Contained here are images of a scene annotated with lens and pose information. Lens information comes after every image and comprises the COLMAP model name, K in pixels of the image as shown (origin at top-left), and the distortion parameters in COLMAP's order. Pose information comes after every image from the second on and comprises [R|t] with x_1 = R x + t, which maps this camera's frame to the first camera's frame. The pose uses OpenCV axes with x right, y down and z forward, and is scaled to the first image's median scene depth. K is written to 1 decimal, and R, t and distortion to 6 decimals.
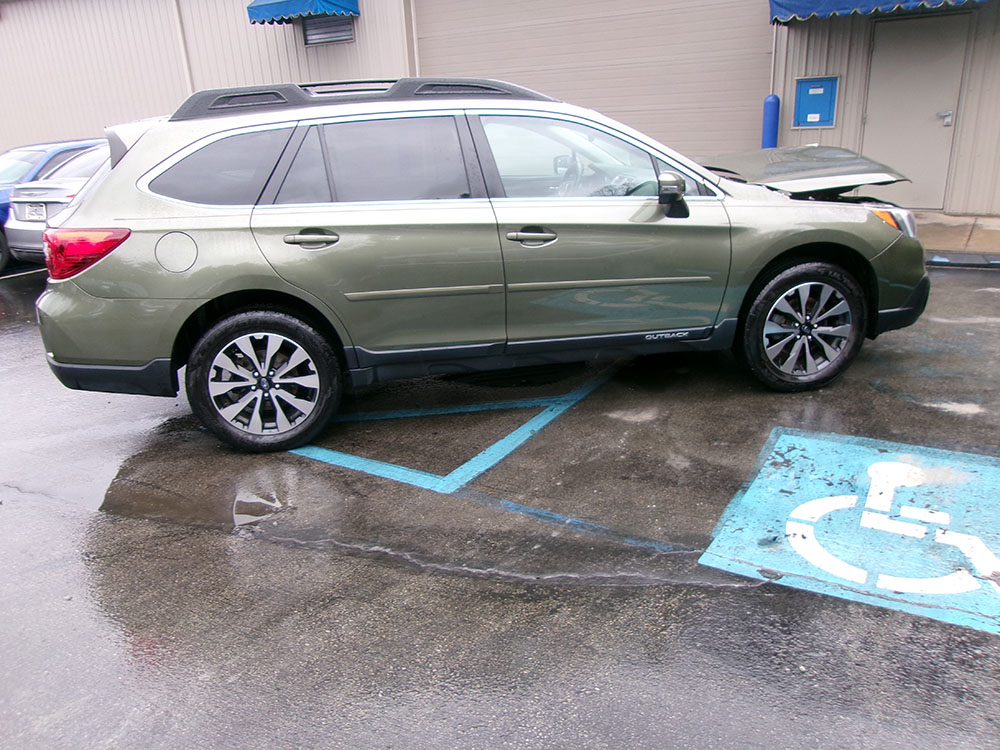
lens RADIAL K [[769.7, 0, 498.6], [0, 769.7, 379.6], [0, 0, 1]] dist [-0.015755, 0.043788]
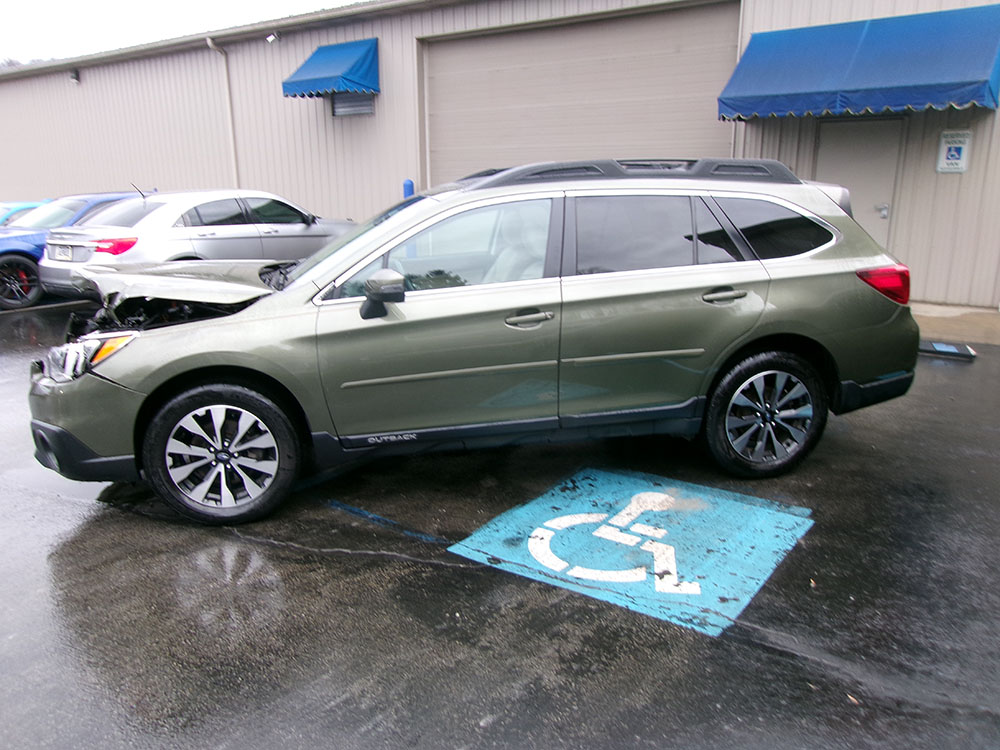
lens RADIAL K [[769.7, 0, 496.9], [0, 769.7, 377.3], [0, 0, 1]] dist [-0.015755, 0.043788]
pose [[0.996029, 0.060966, -0.064882, 0.293923], [-0.065901, 0.994862, -0.076860, 0.031825], [0.059863, 0.080830, 0.994929, -0.215581]]
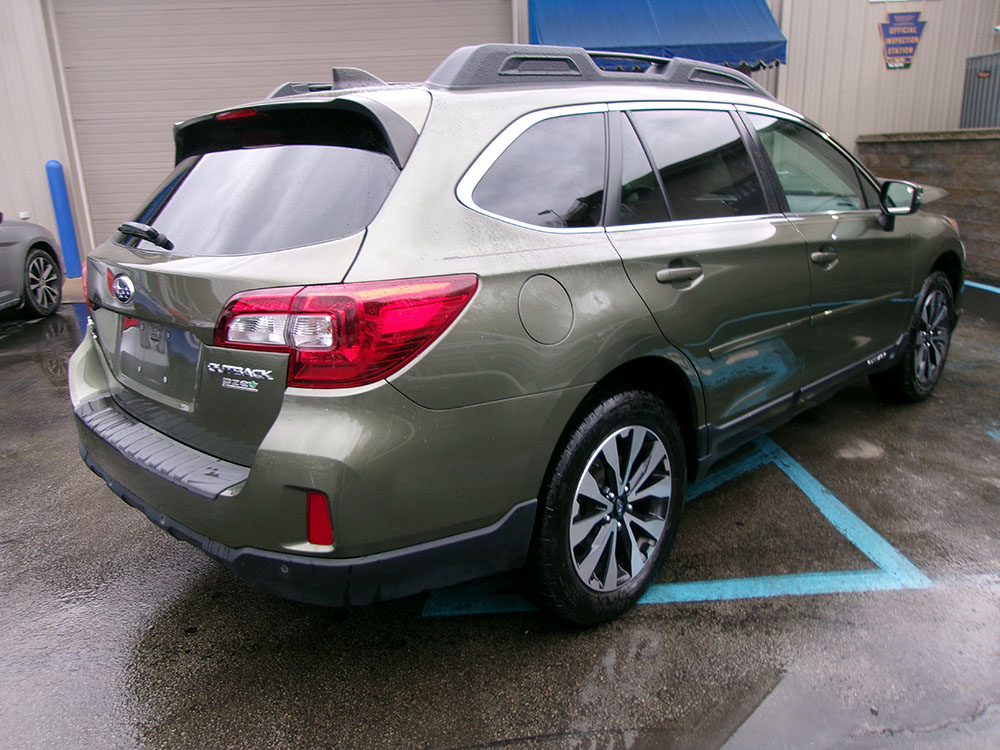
lens RADIAL K [[769.7, 0, 499.7], [0, 769.7, 378.8], [0, 0, 1]] dist [-0.015755, 0.043788]
pose [[0.824879, -0.140604, 0.547545, -0.712491], [0.187289, 0.981846, -0.030025, -0.097150], [-0.533384, 0.127316, 0.836237, 0.509297]]
